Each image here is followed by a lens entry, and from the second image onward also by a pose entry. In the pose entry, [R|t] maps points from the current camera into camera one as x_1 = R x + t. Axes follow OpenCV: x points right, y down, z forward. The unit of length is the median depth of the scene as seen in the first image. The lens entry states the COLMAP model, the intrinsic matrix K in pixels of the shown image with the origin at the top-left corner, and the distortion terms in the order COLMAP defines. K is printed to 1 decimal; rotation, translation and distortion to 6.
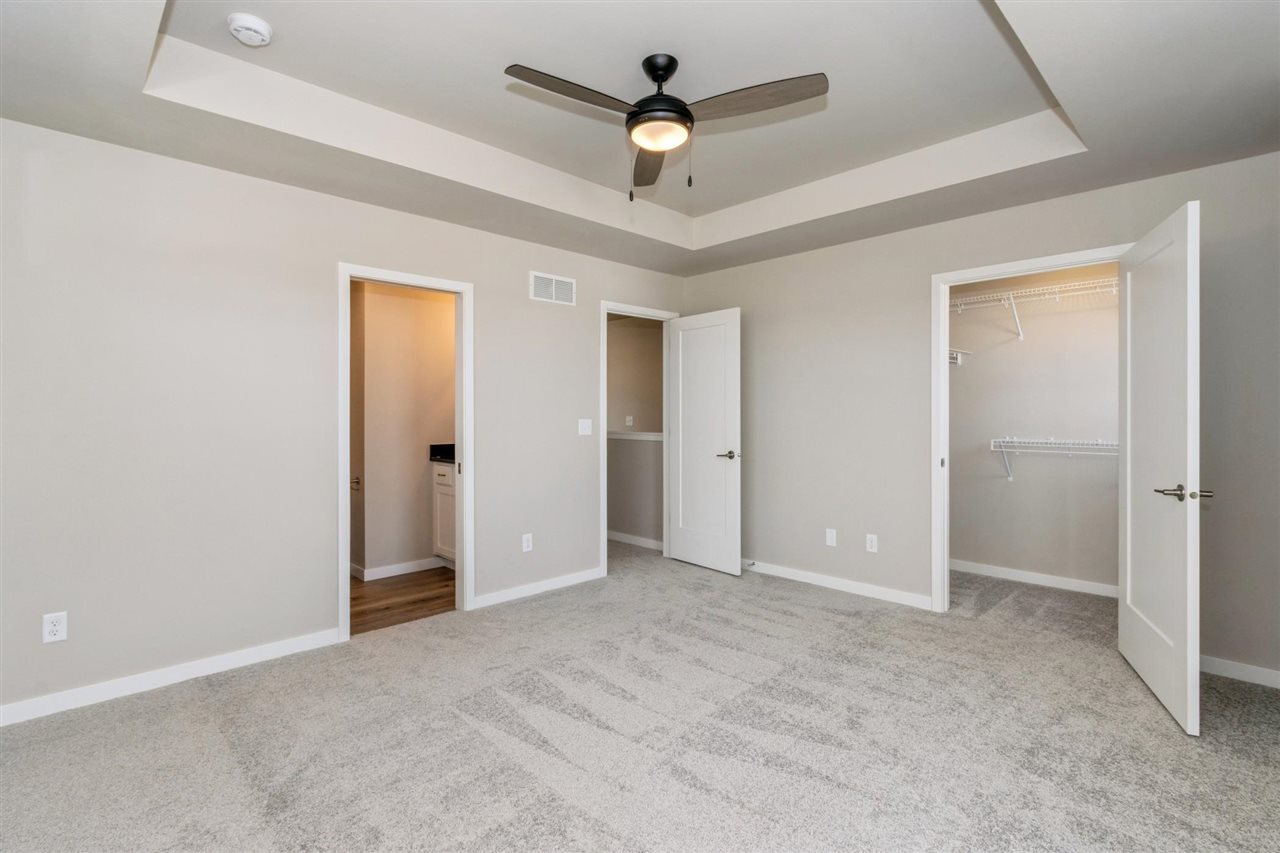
lens RADIAL K [[601.2, 0, 631.3], [0, 601.2, 423.2], [0, 0, 1]] dist [0.002072, 0.000336]
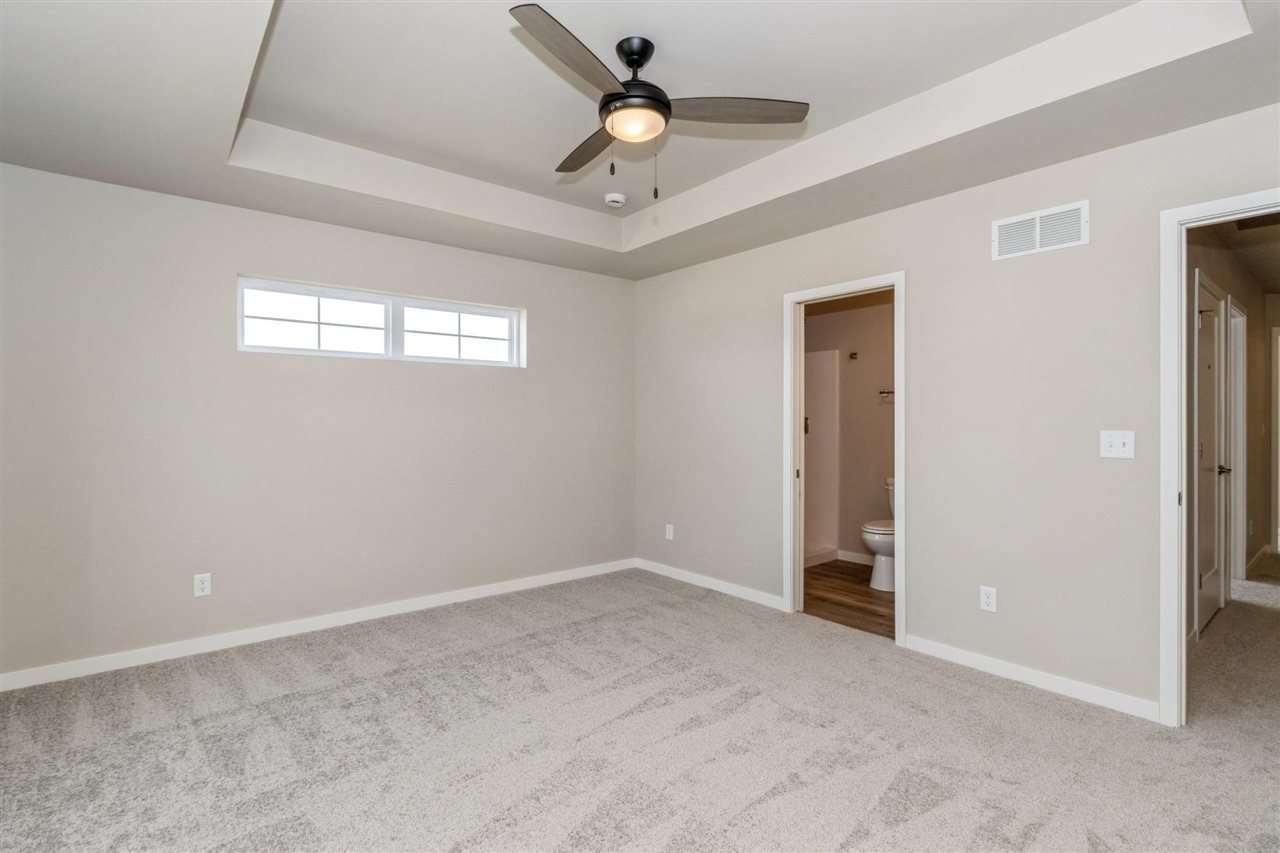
lens RADIAL K [[587.3, 0, 640.0], [0, 587.3, 426.5], [0, 0, 1]] dist [-0.000604, 0.000107]
pose [[-0.064926, 0.010637, -0.997833, 0.613470], [-0.012723, 0.999853, 0.011487, -0.012917], [0.997809, 0.013441, -0.064781, 0.684736]]
